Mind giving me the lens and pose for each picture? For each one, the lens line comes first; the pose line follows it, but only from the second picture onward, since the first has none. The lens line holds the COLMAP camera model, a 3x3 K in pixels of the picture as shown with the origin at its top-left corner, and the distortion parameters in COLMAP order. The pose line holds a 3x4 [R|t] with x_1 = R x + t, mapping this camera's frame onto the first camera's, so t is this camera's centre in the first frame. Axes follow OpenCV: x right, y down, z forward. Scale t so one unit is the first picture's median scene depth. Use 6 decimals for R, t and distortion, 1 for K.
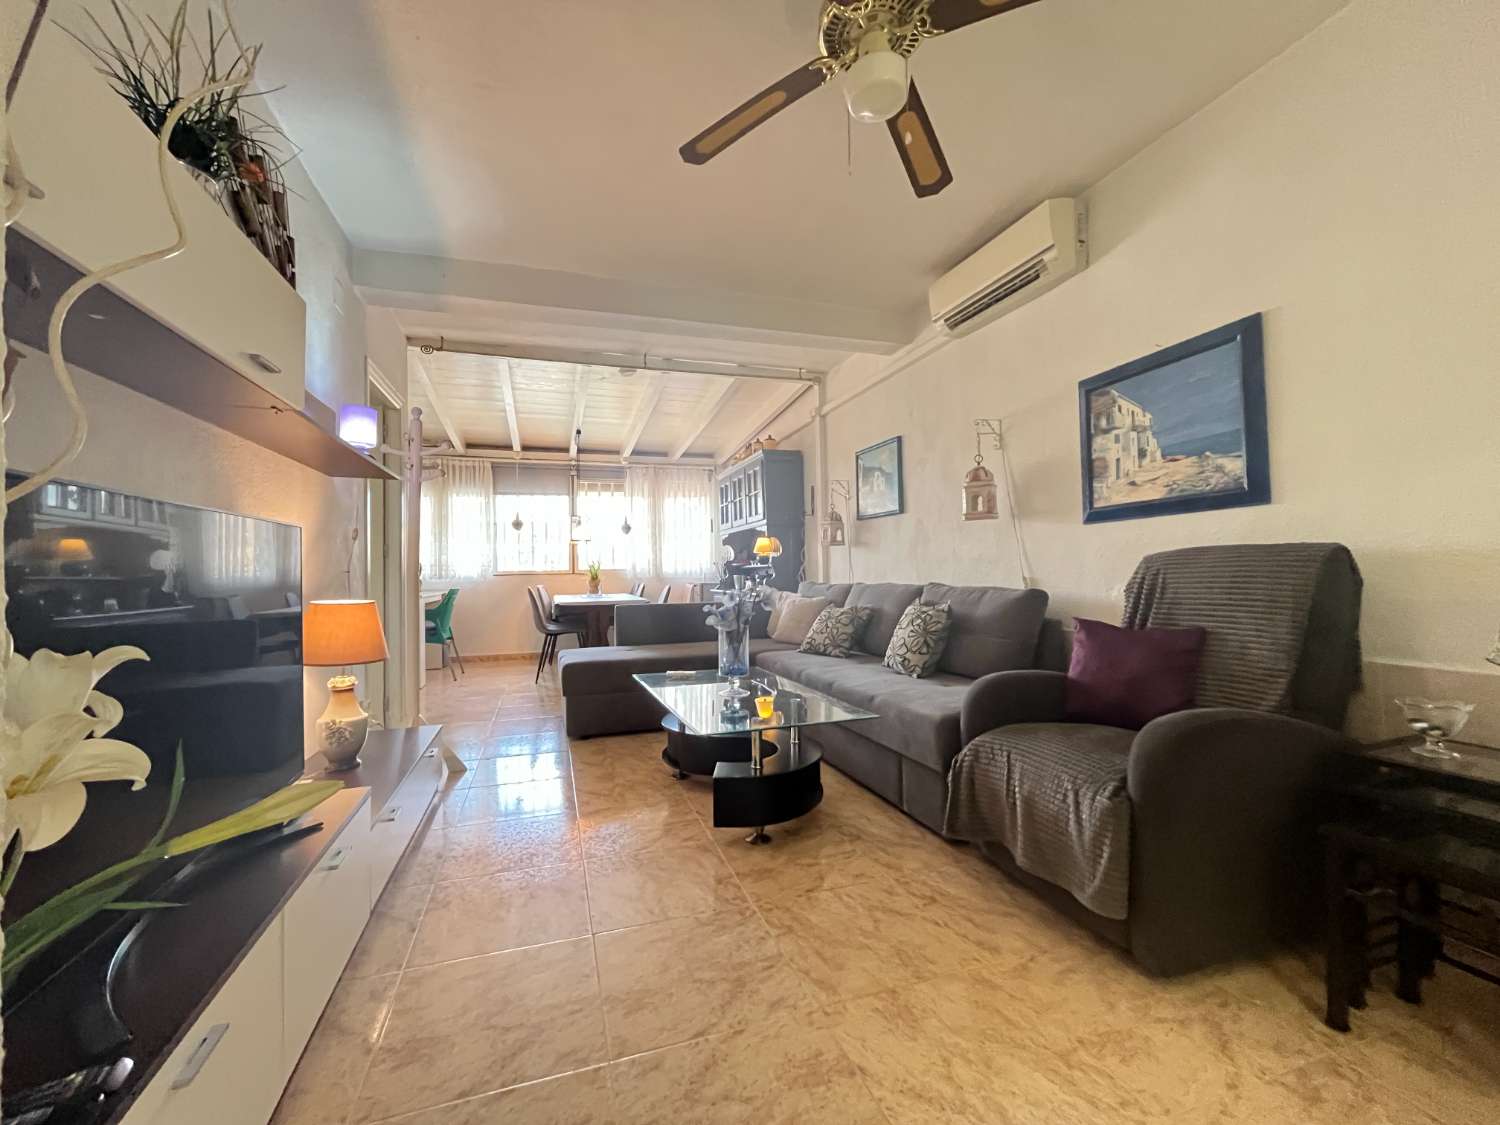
lens RADIAL K [[608.6, 0, 750.0], [0, 608.6, 562.5], [0, 0, 1]] dist [-0.004704, -0.000131]
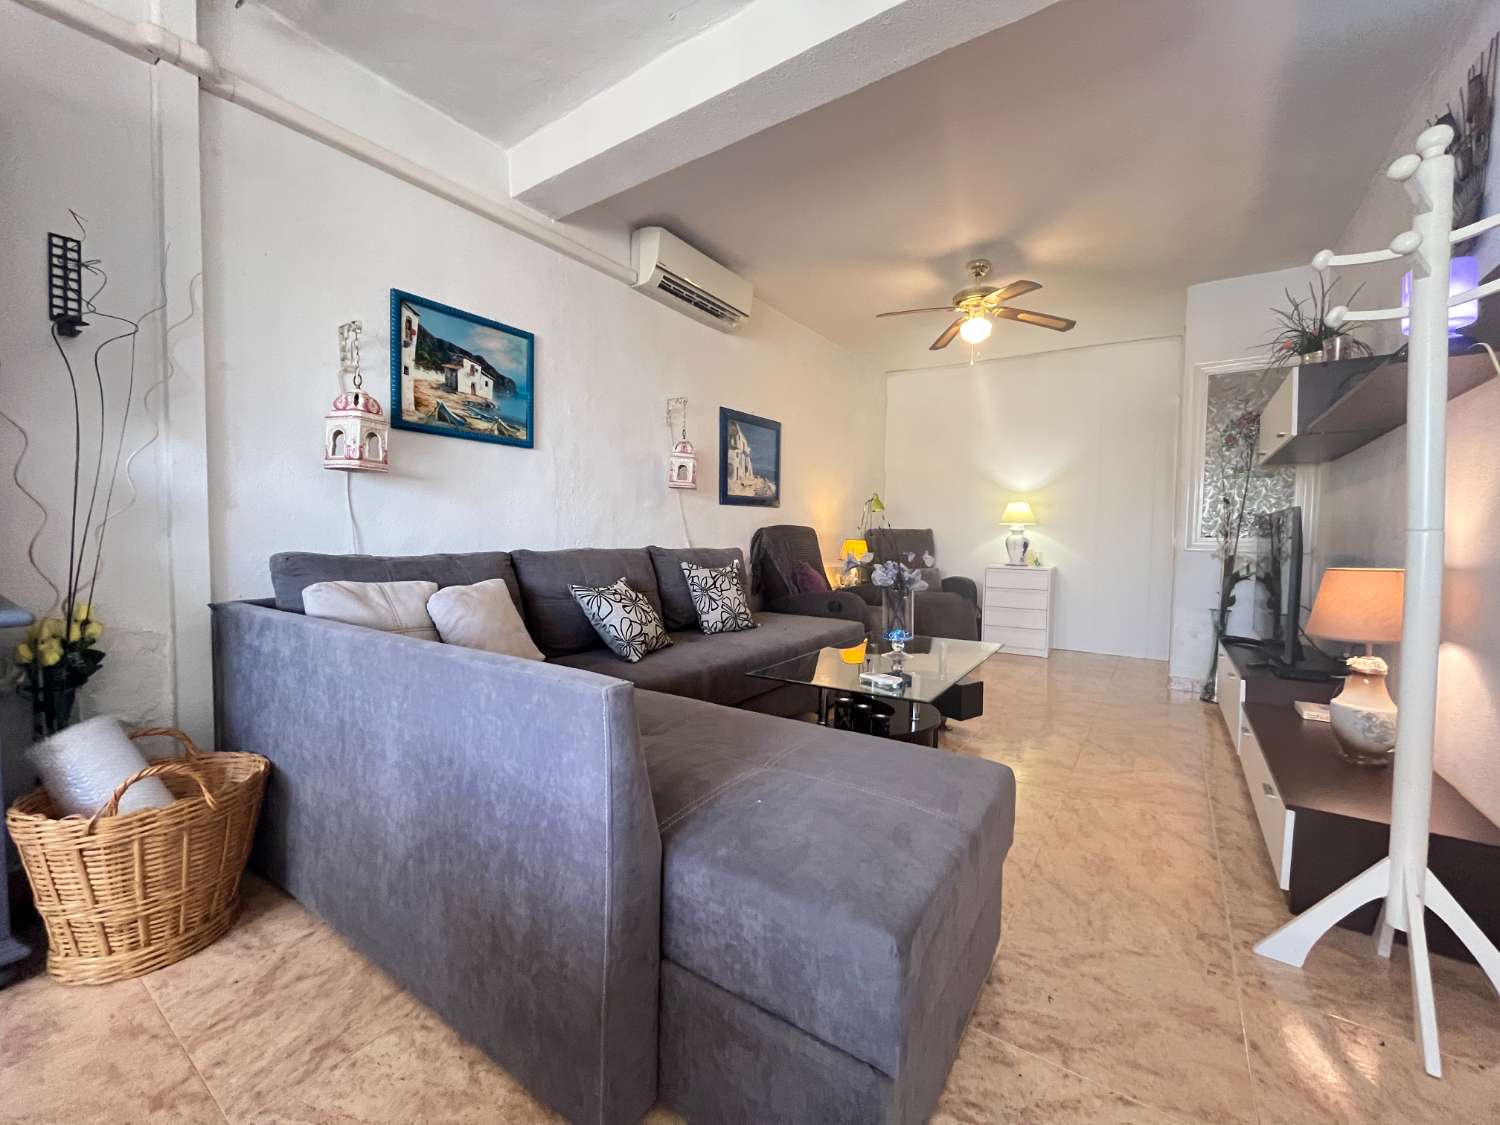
lens RADIAL K [[608.6, 0, 750.0], [0, 608.6, 562.5], [0, 0, 1]] dist [-0.004704, -0.000131]
pose [[-0.604290, -0.025638, 0.796352, -0.725957], [-0.015217, 0.999671, 0.020636, 0.051709], [-0.796619, 0.000352, -0.604482, 1.940824]]
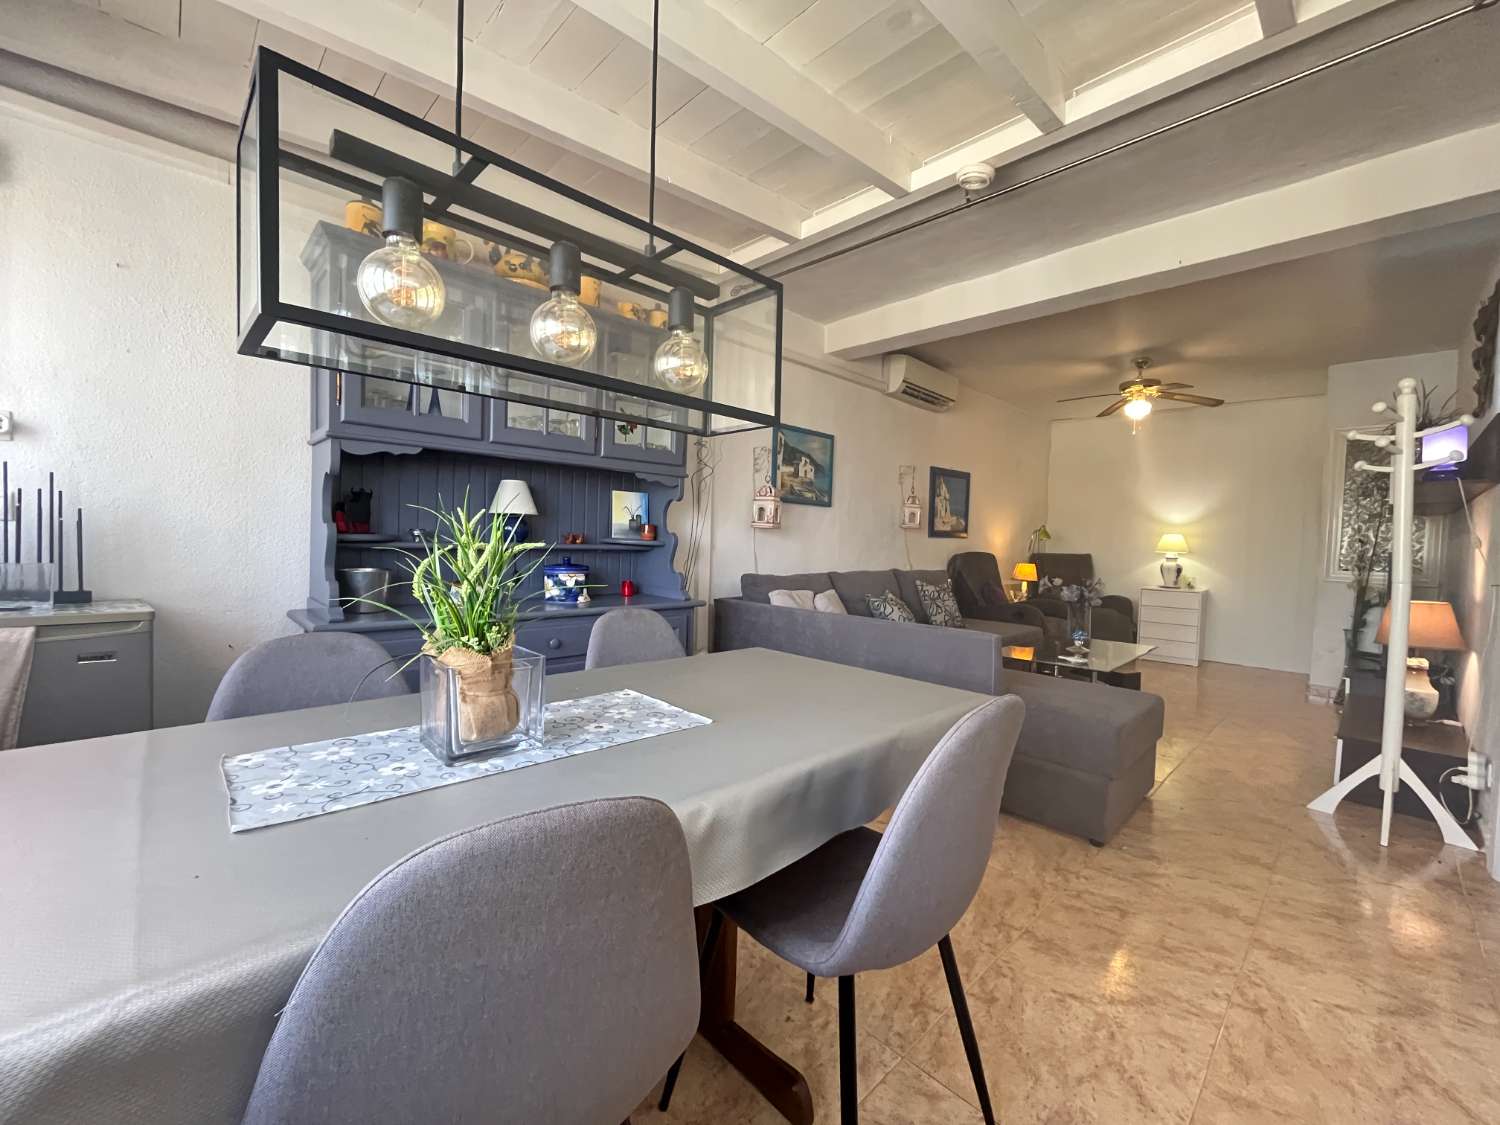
lens RADIAL K [[608.6, 0, 750.0], [0, 608.6, 562.5], [0, 0, 1]] dist [-0.004704, -0.000131]
pose [[-0.437321, -0.026275, 0.898922, -1.080473], [-0.035829, 0.999289, 0.011778, 0.020966], [-0.898592, -0.027056, -0.437951, 2.558305]]
